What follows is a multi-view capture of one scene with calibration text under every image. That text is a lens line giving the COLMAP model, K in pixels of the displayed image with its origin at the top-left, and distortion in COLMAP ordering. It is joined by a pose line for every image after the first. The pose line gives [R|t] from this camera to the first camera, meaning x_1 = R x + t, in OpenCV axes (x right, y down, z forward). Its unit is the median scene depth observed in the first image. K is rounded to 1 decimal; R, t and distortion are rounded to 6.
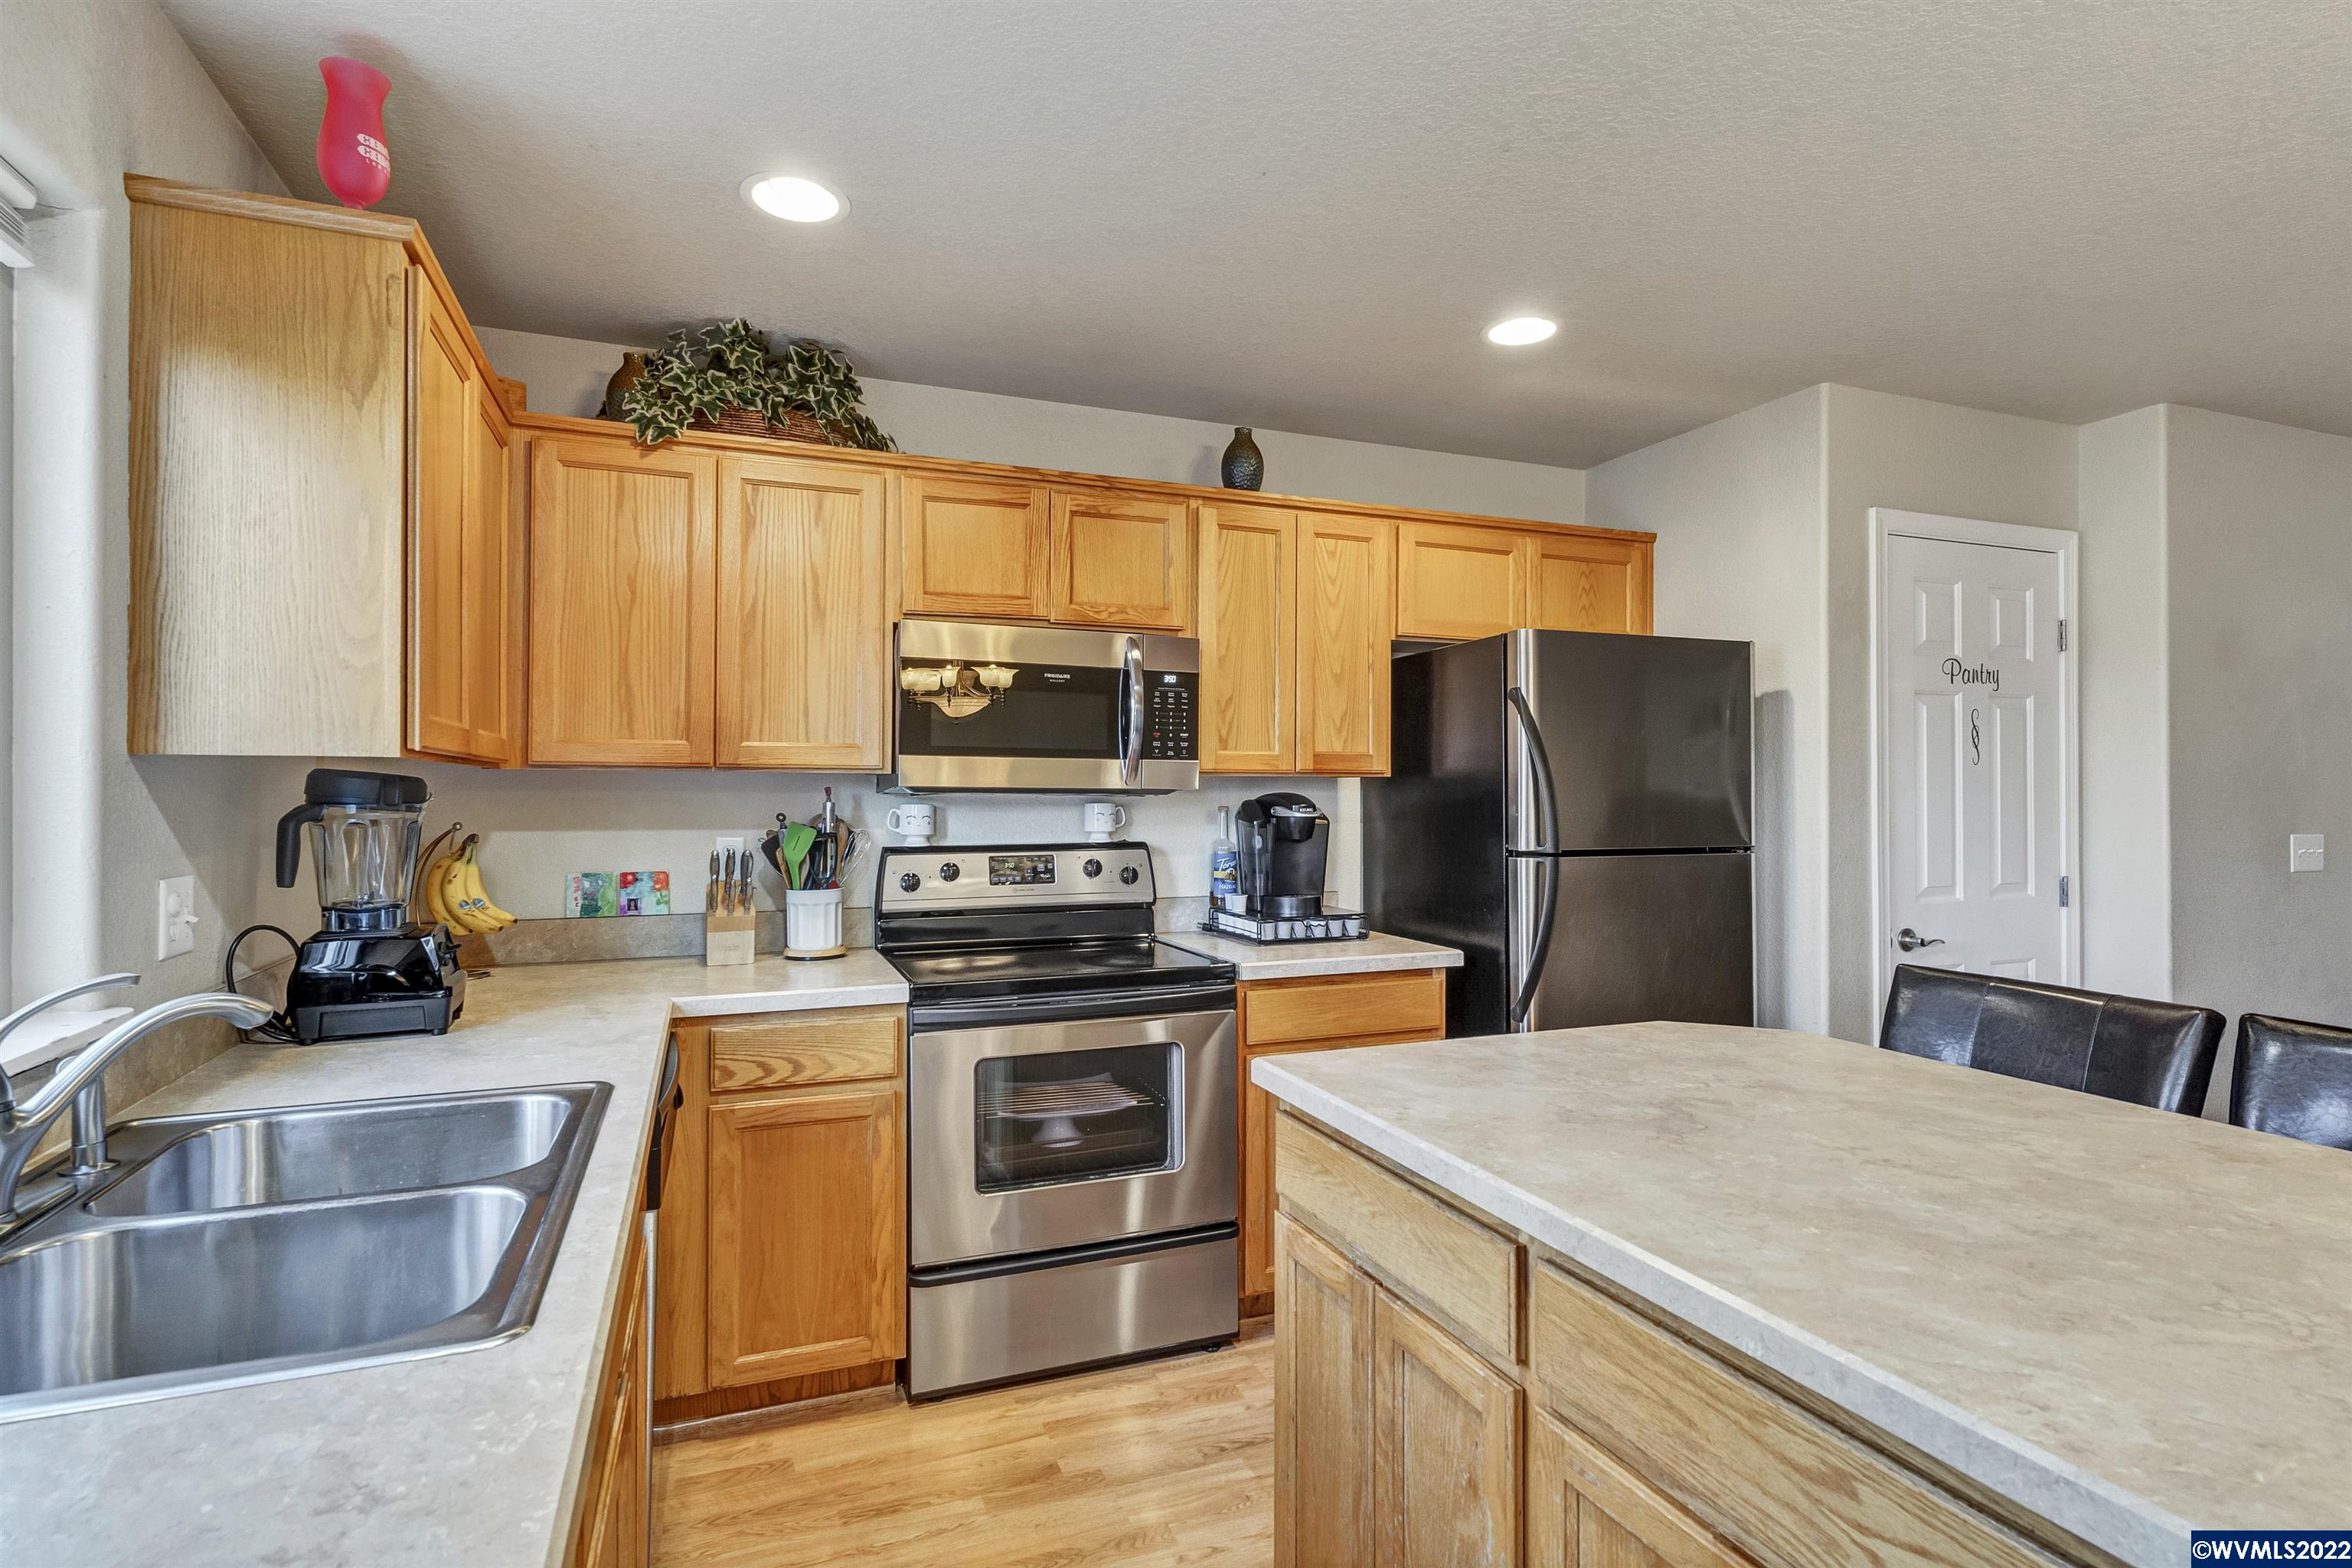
lens RADIAL K [[1157.0, 0, 1176.0], [0, 1157.0, 784.0], [0, 0, 1]] dist [-0.000521, 0.000110]
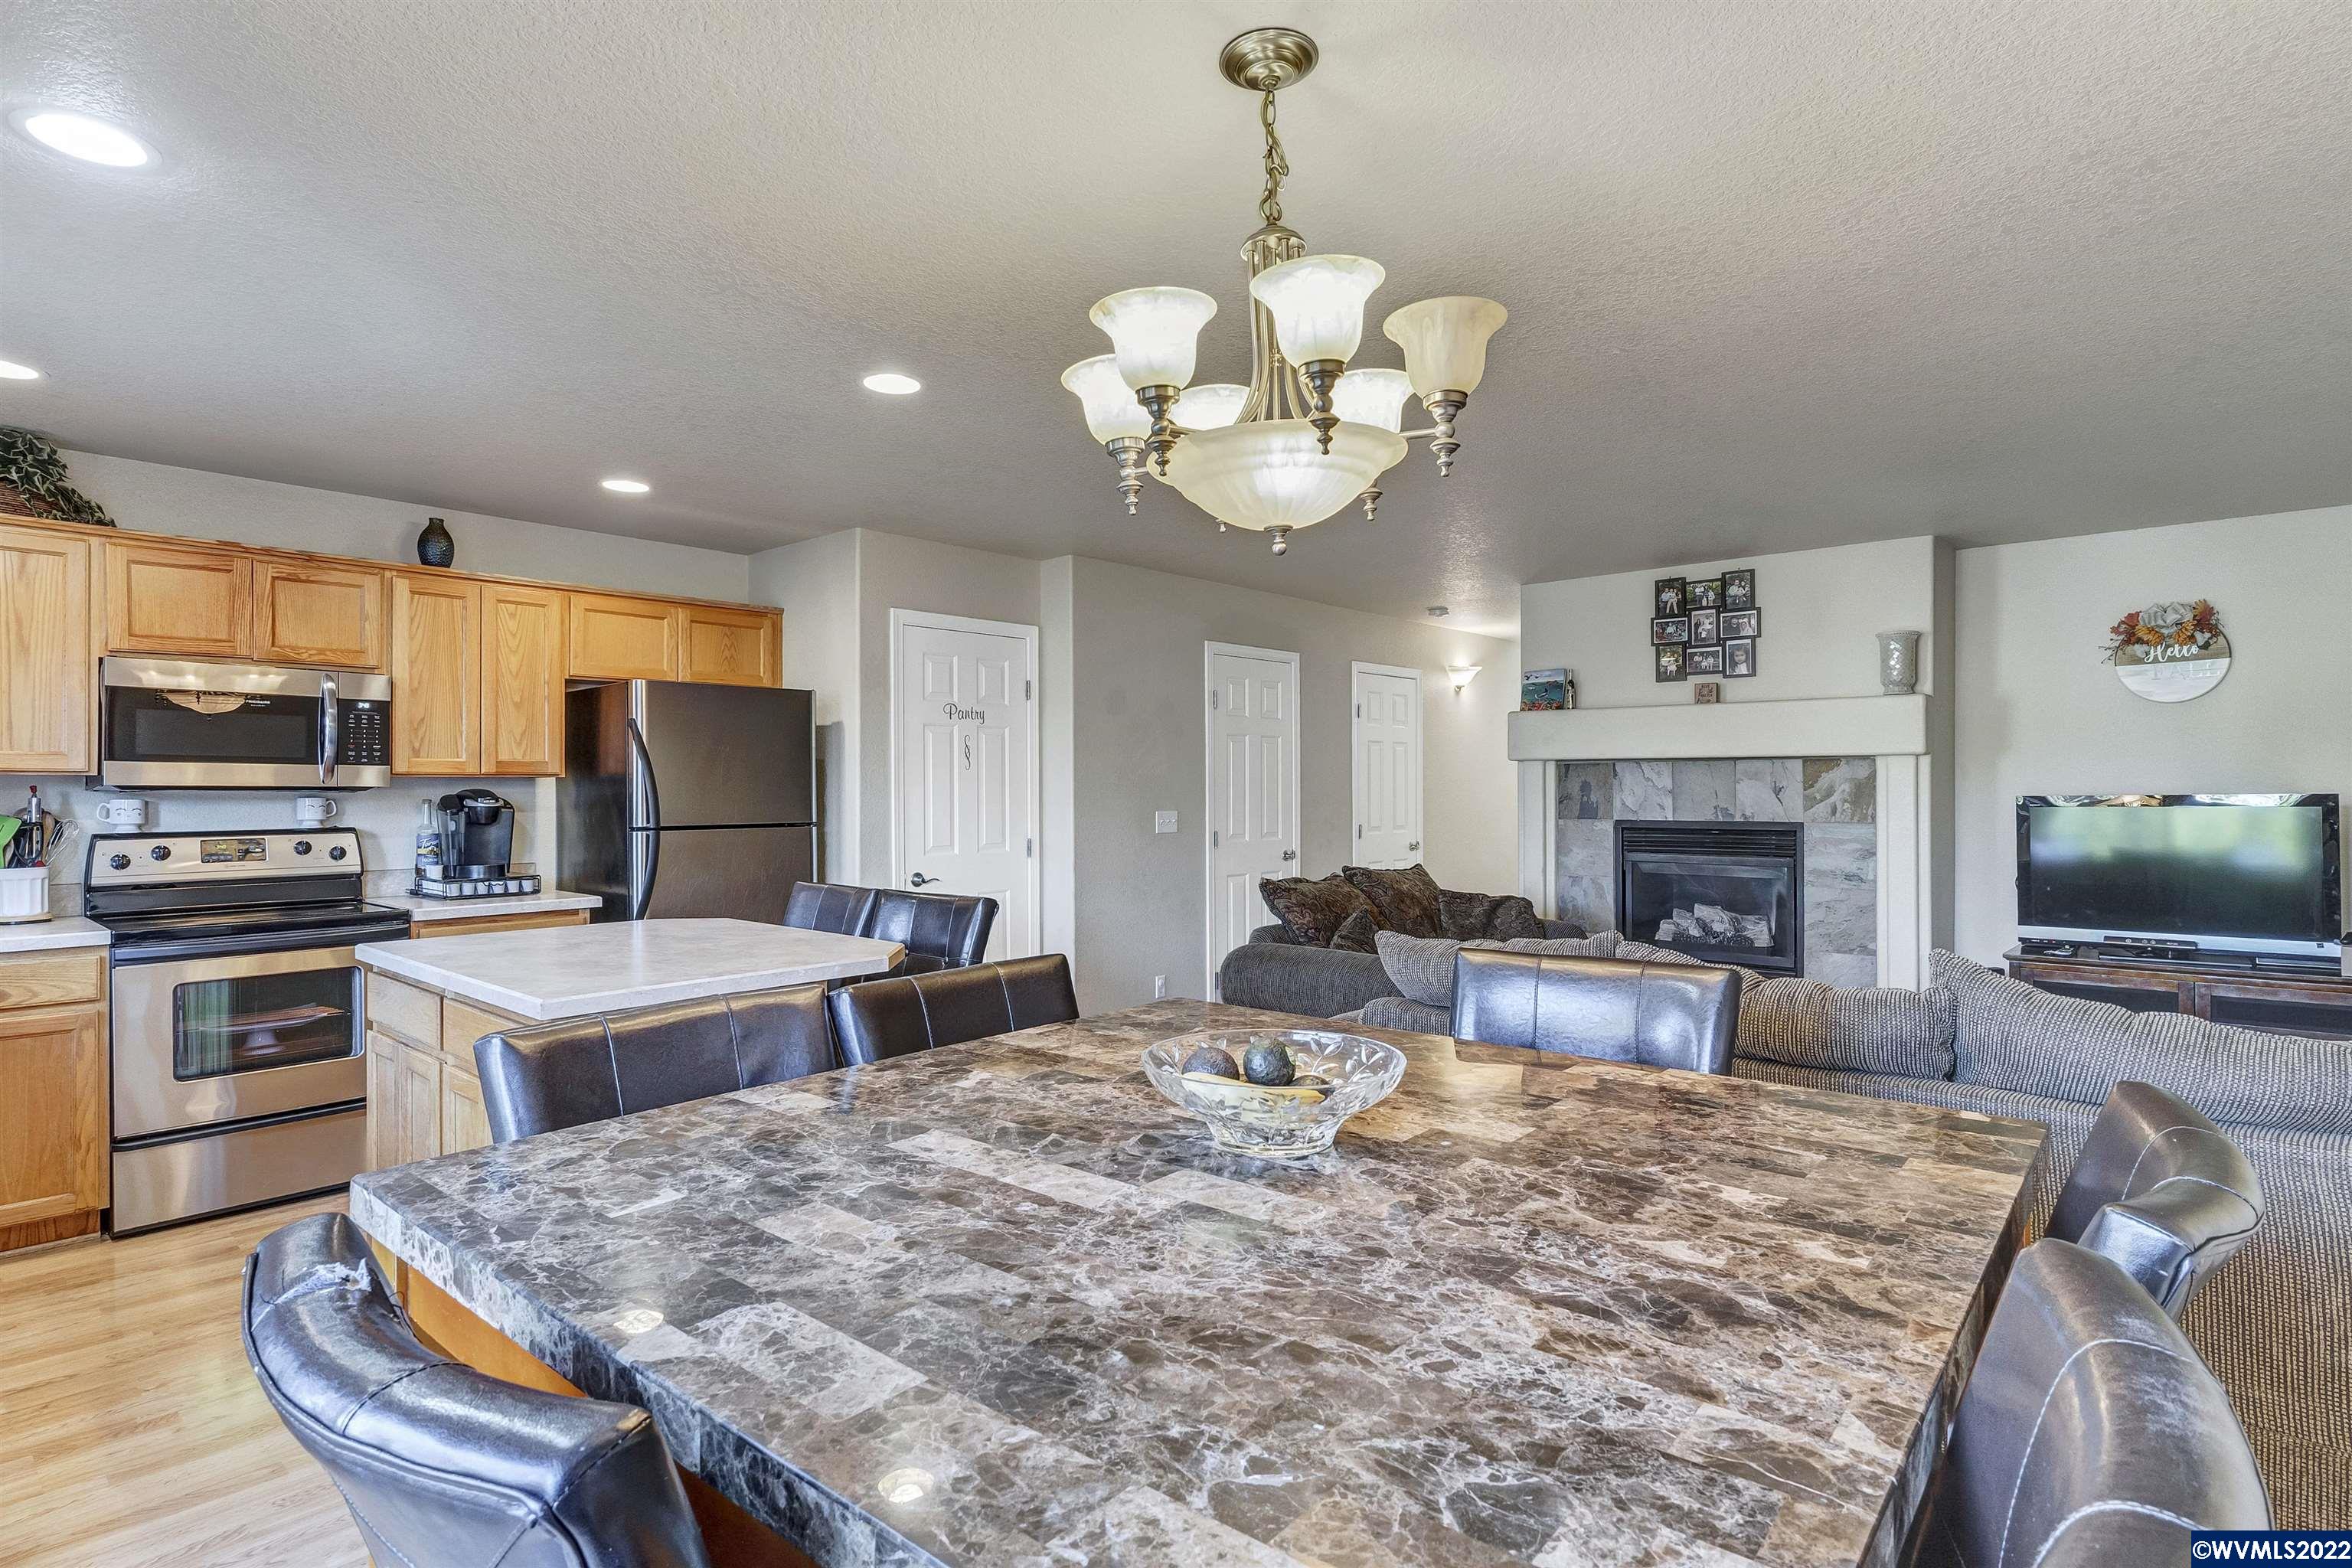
lens RADIAL K [[1206.2, 0, 1163.5], [0, 1206.2, 785.9], [0, 0, 1]] dist [-0.001212, -0.000261]
pose [[0.897927, -0.002281, 0.440138, 0.210744], [-0.000307, 0.999983, 0.005809, -0.004875], [-0.440144, -0.005351, 0.897911, -0.667320]]
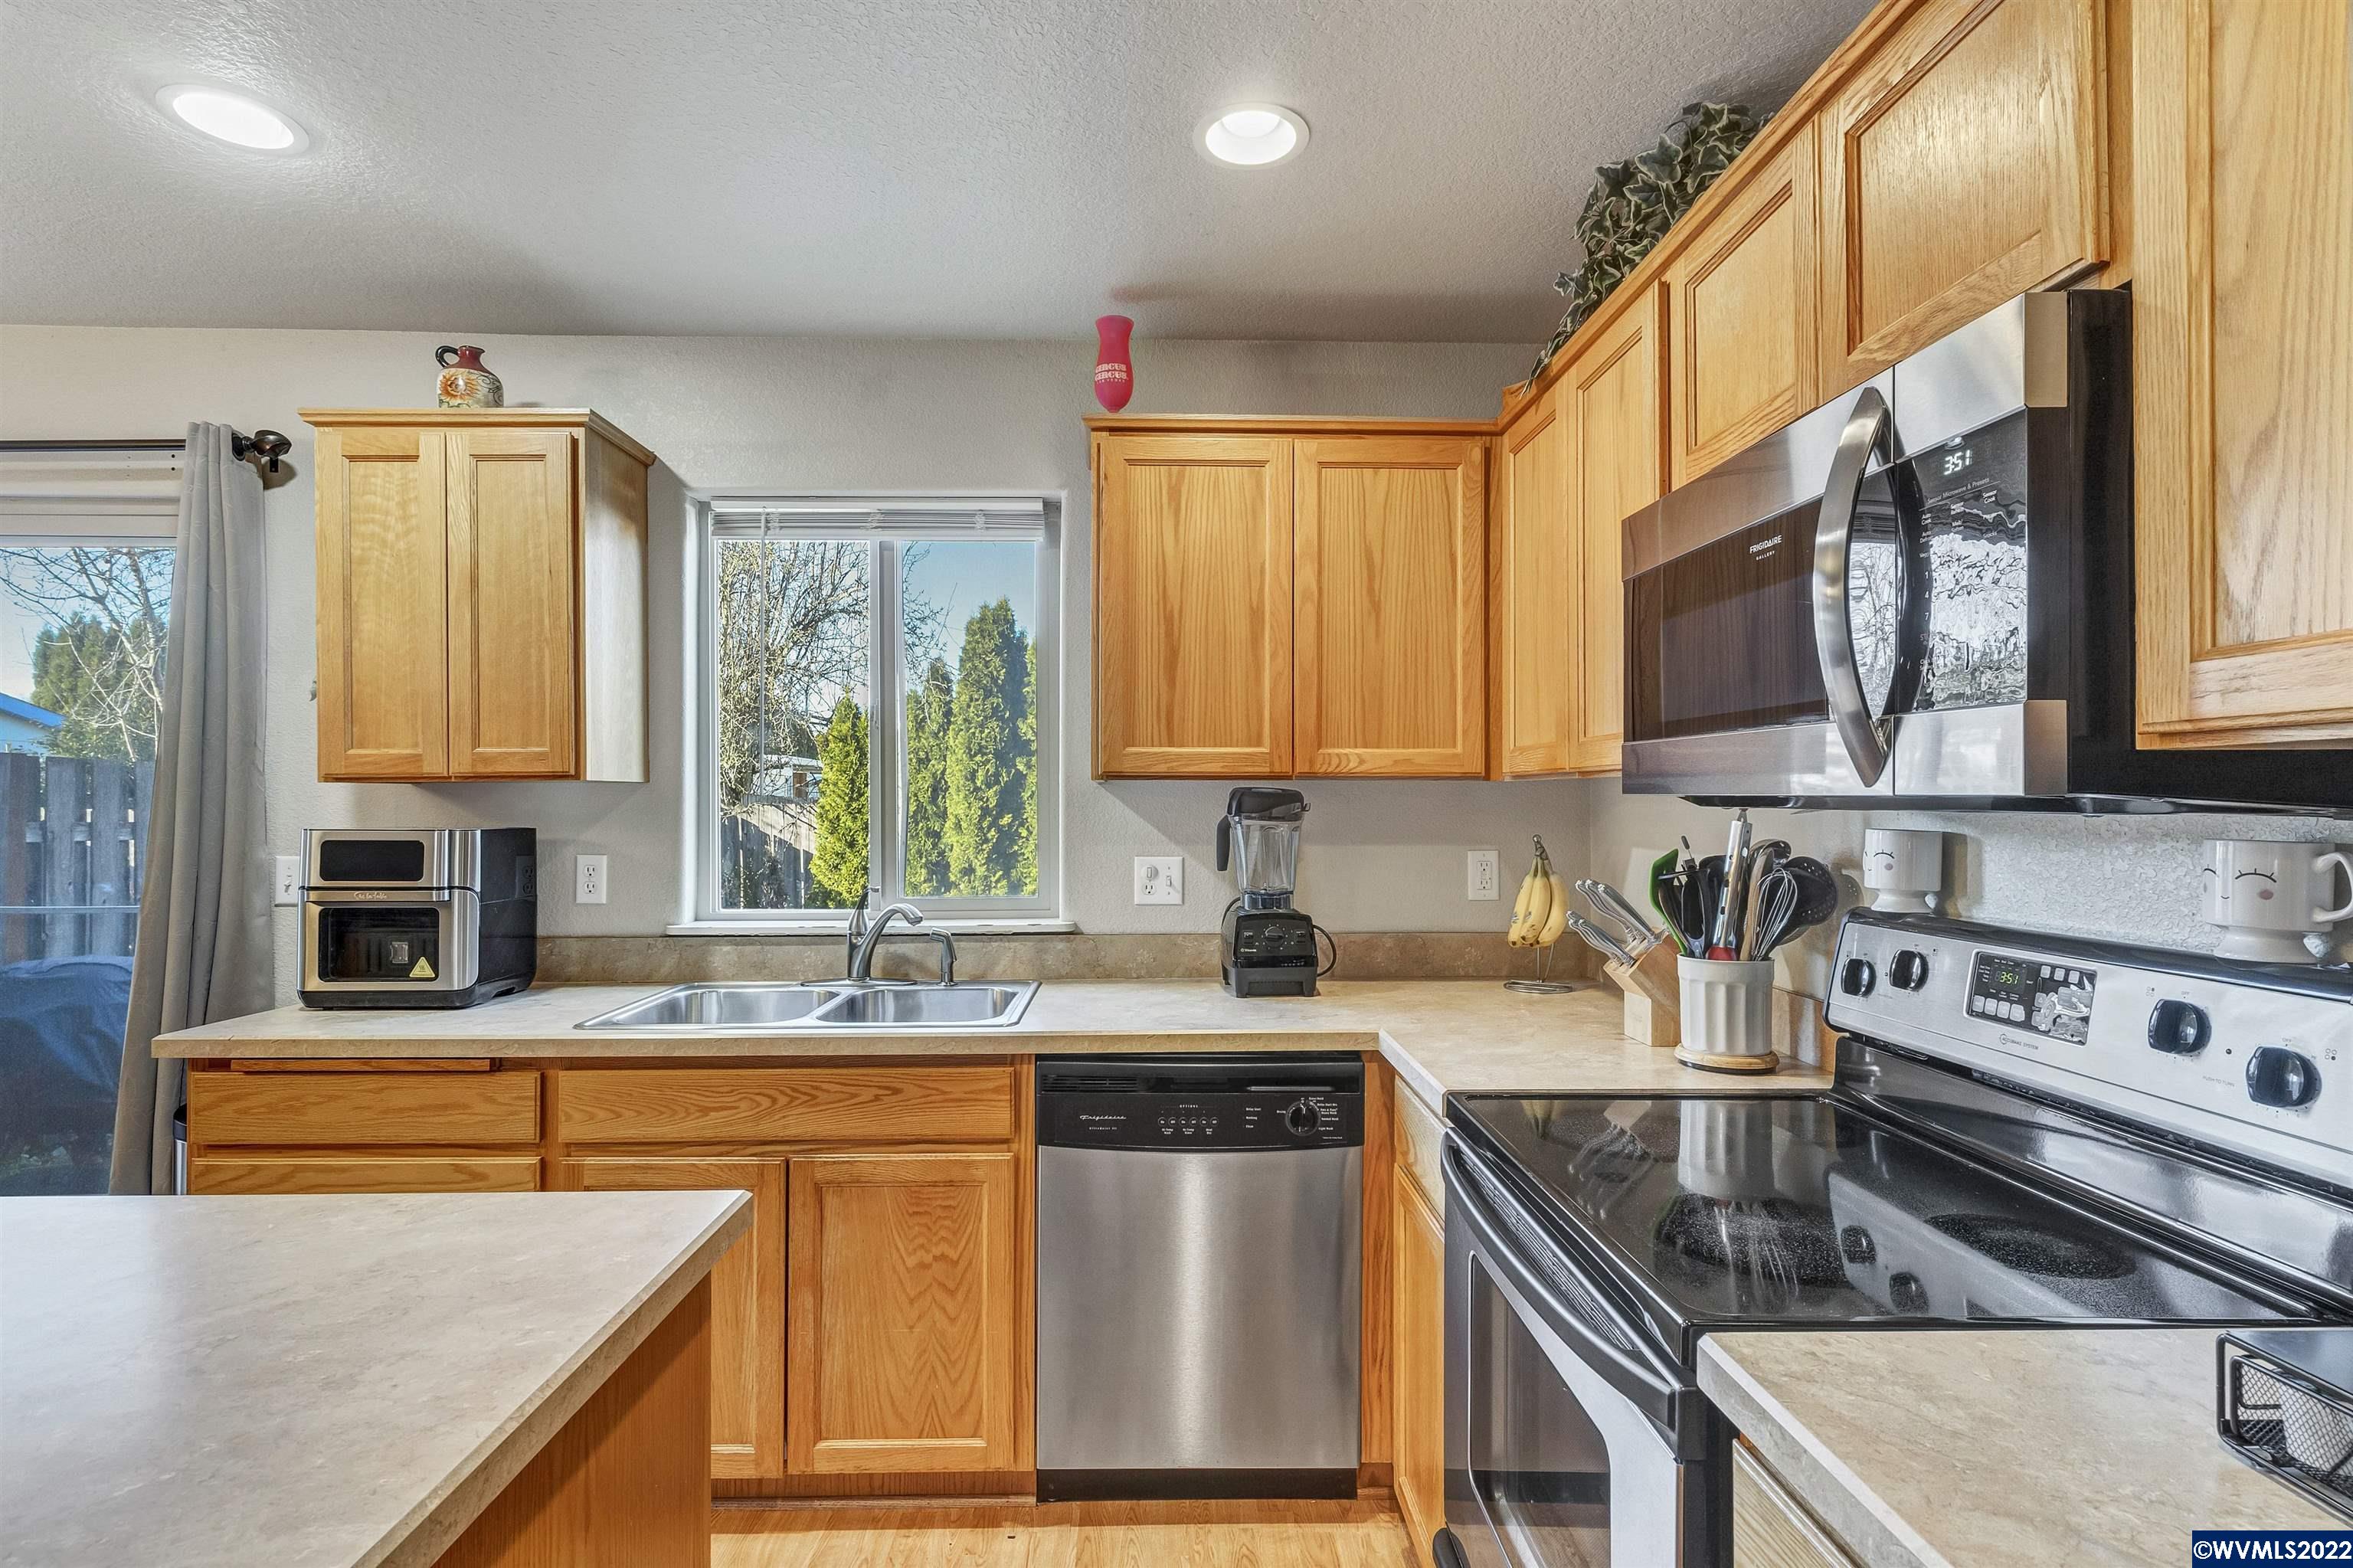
lens RADIAL K [[1168.4, 0, 1173.8], [0, 1168.4, 808.1], [0, 0, 1]] dist [0.001216, 0.000675]
pose [[-0.355972, 0.004183, -0.934487, 0.385443], [0.003579, 0.999989, 0.003113, 0.005302], [0.934490, -0.002236, -0.355983, 0.913758]]
